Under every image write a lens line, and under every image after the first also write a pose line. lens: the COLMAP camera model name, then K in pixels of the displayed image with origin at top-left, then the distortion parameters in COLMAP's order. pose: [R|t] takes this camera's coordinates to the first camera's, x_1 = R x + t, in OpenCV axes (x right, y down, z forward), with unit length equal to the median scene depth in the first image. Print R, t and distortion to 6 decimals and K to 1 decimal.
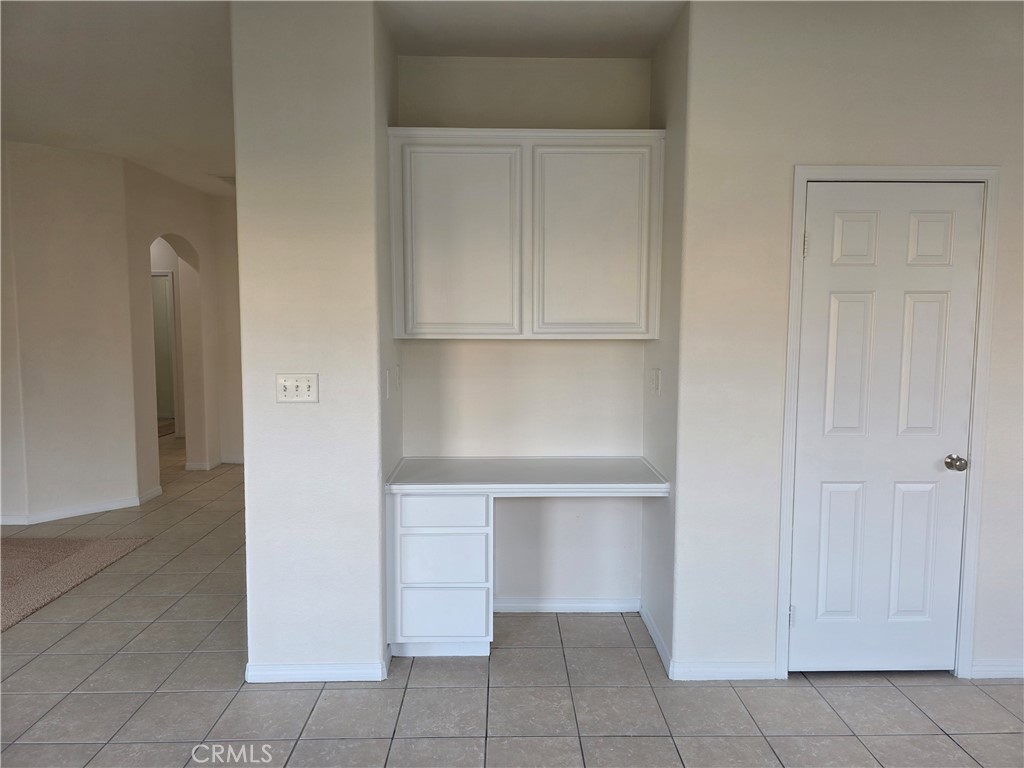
lens RADIAL K [[681.5, 0, 512.9], [0, 681.5, 387.6], [0, 0, 1]] dist [0.068476, -0.059954]
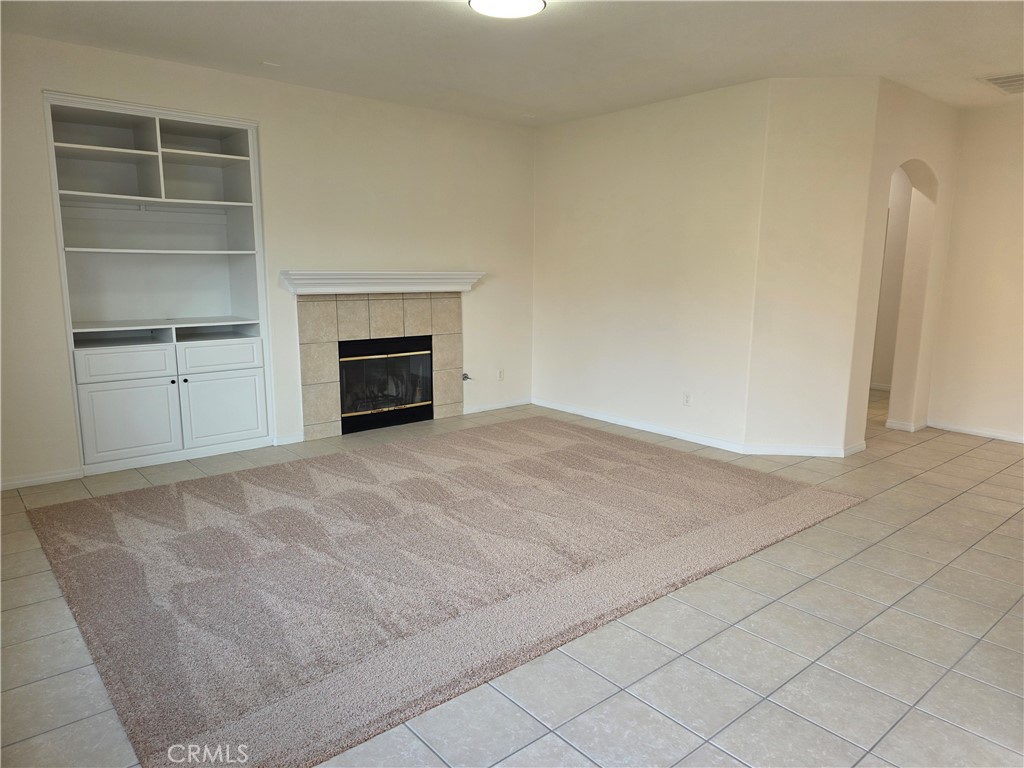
lens RADIAL K [[681.5, 0, 519.4], [0, 681.5, 378.6], [0, 0, 1]] dist [0.068476, -0.059954]
pose [[0.638694, 0.129412, -0.758500, -0.145838], [-0.080862, 0.991586, 0.101090, 0.005173], [0.765200, -0.003231, 0.643785, 0.069795]]
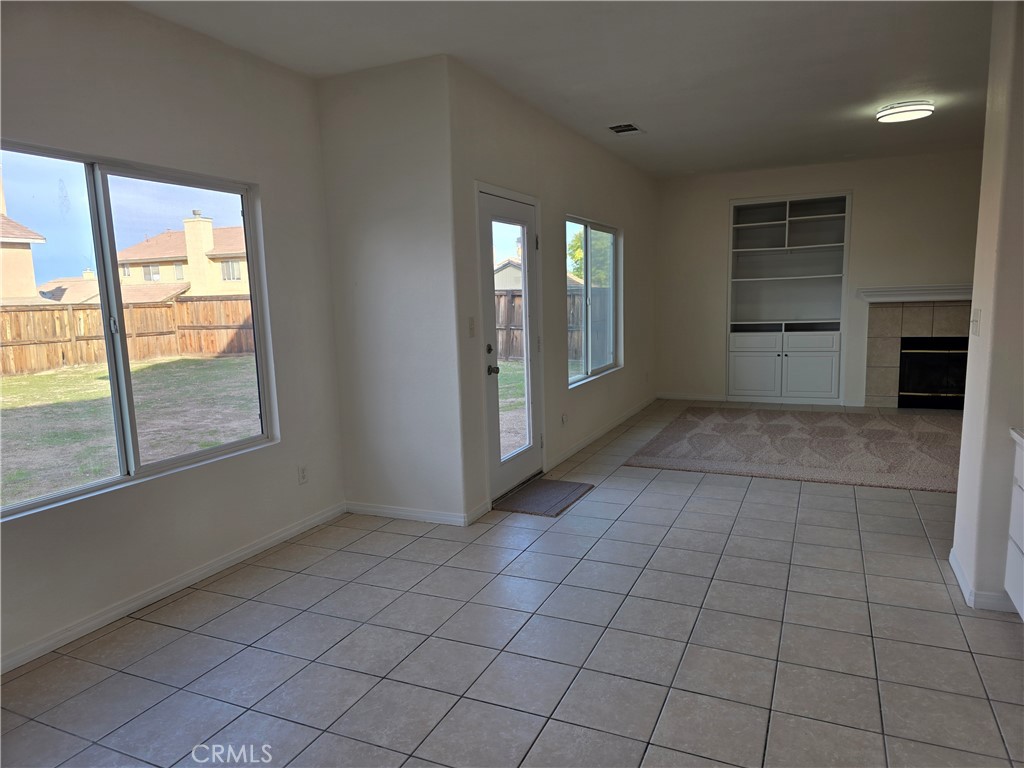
lens RADIAL K [[681.5, 0, 505.9], [0, 681.5, 394.4], [0, 0, 1]] dist [0.068476, -0.059954]
pose [[-0.440752, 0.139510, -0.886721, 0.619057], [-0.056285, 0.981609, 0.182416, -0.026015], [0.895863, 0.130310, -0.424794, 0.481820]]
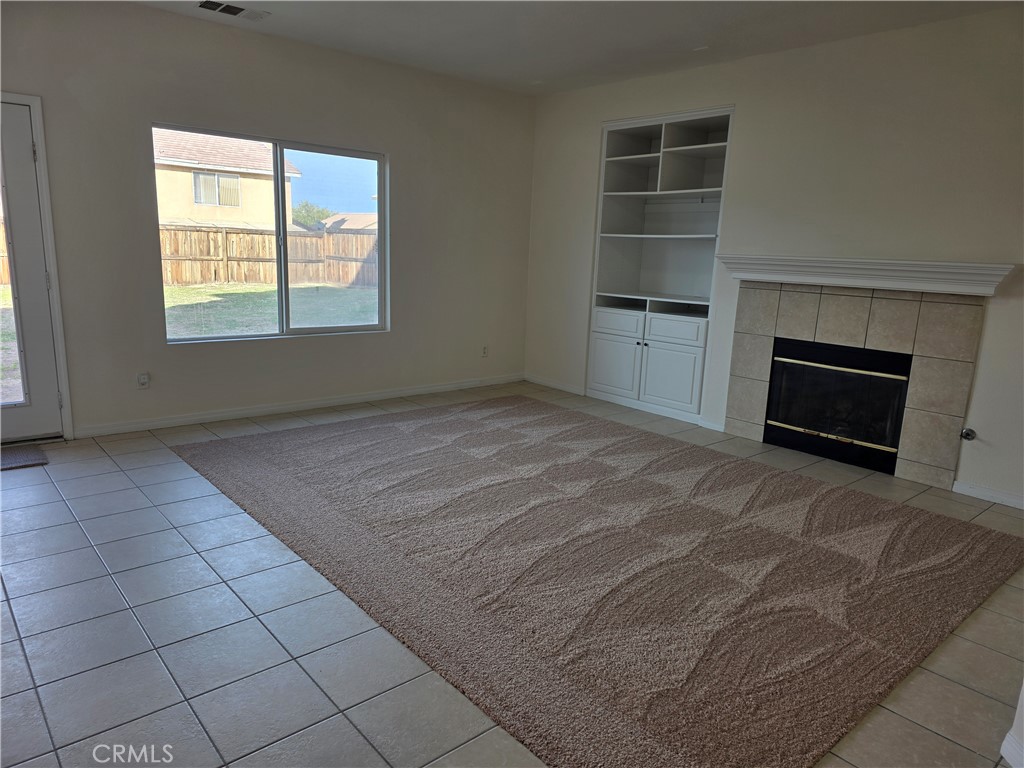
lens RADIAL K [[681.5, 0, 515.2], [0, 681.5, 390.1], [0, 0, 1]] dist [0.068476, -0.059954]
pose [[-0.762434, 0.102082, -0.638963, -0.280748], [-0.103500, 0.955523, 0.276157, -0.086526], [0.638734, 0.276685, -0.717958, 1.142768]]
